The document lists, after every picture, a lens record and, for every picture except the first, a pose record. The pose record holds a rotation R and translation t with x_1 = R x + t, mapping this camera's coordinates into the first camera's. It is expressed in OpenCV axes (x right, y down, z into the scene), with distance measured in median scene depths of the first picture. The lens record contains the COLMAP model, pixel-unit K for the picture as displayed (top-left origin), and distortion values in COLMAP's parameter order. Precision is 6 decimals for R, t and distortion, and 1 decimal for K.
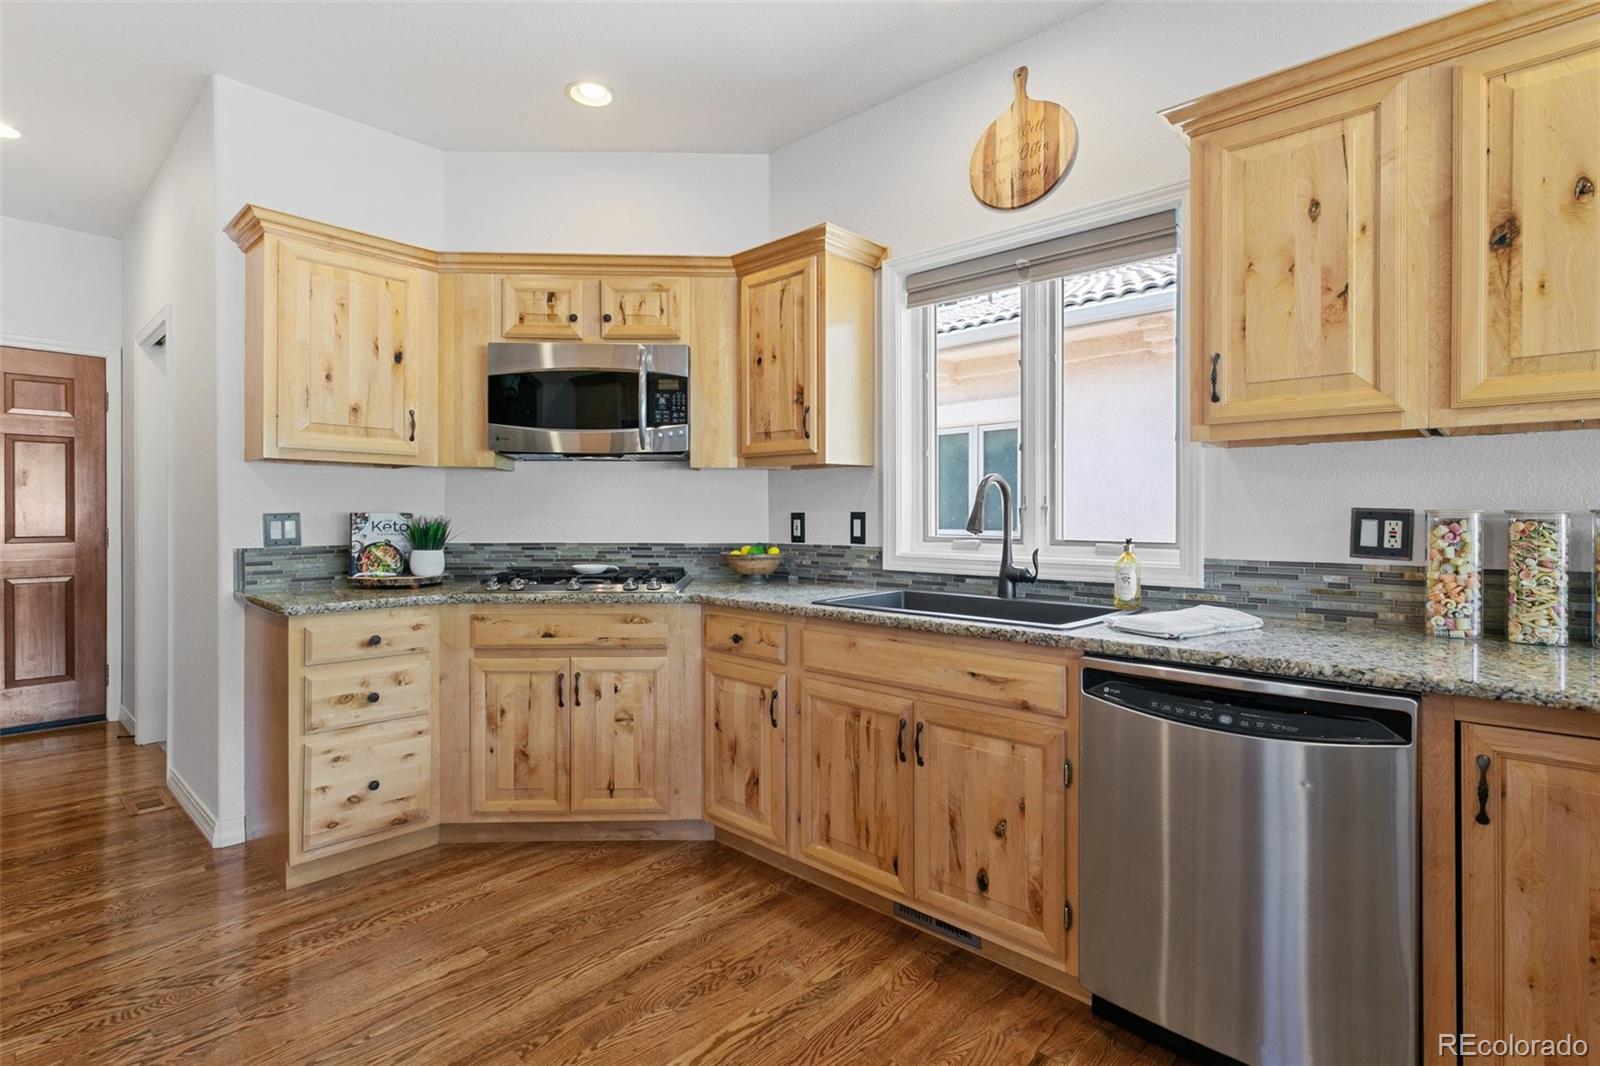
lens RADIAL K [[765.8, 0, 797.0], [0, 765.8, 518.5], [0, 0, 1]] dist [-0.001045, 0.000140]
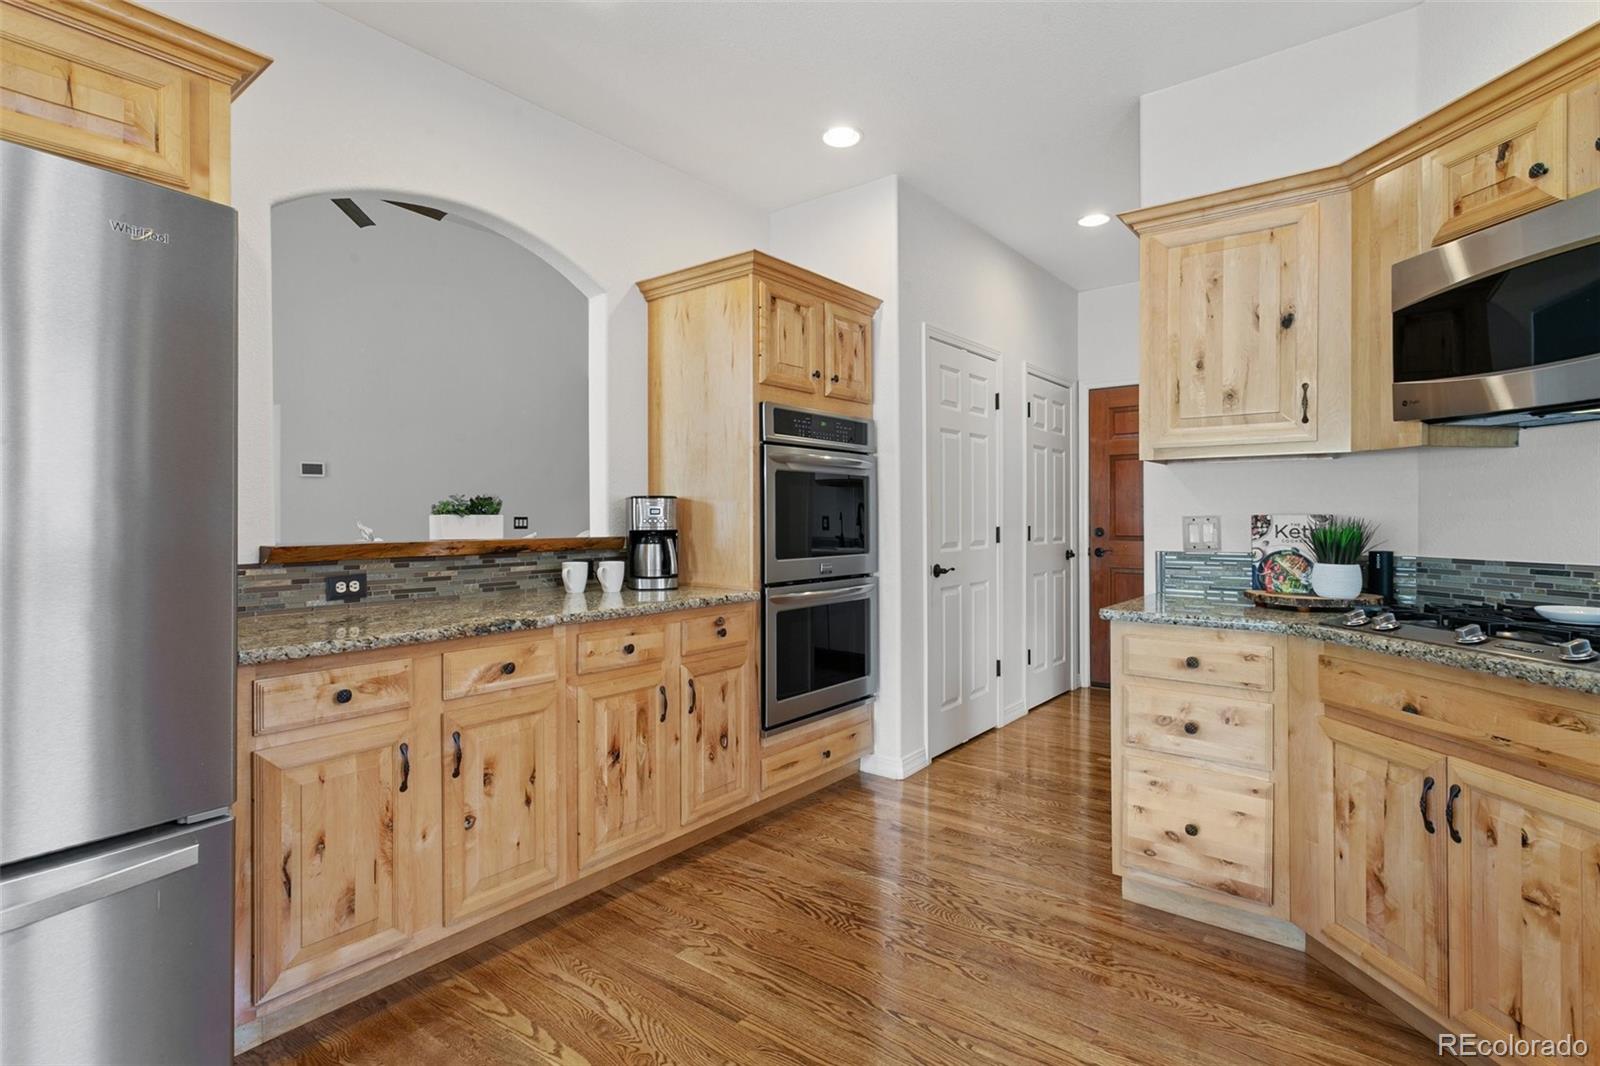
lens RADIAL K [[785.7, 0, 785.2], [0, 785.7, 520.1], [0, 0, 1]] dist [0.000471, 0.001173]
pose [[0.067254, 0.000316, -0.997736, 0.279855], [-0.002512, 0.999997, 0.000147, -0.000736], [0.997733, 0.002496, 0.067255, 0.443902]]
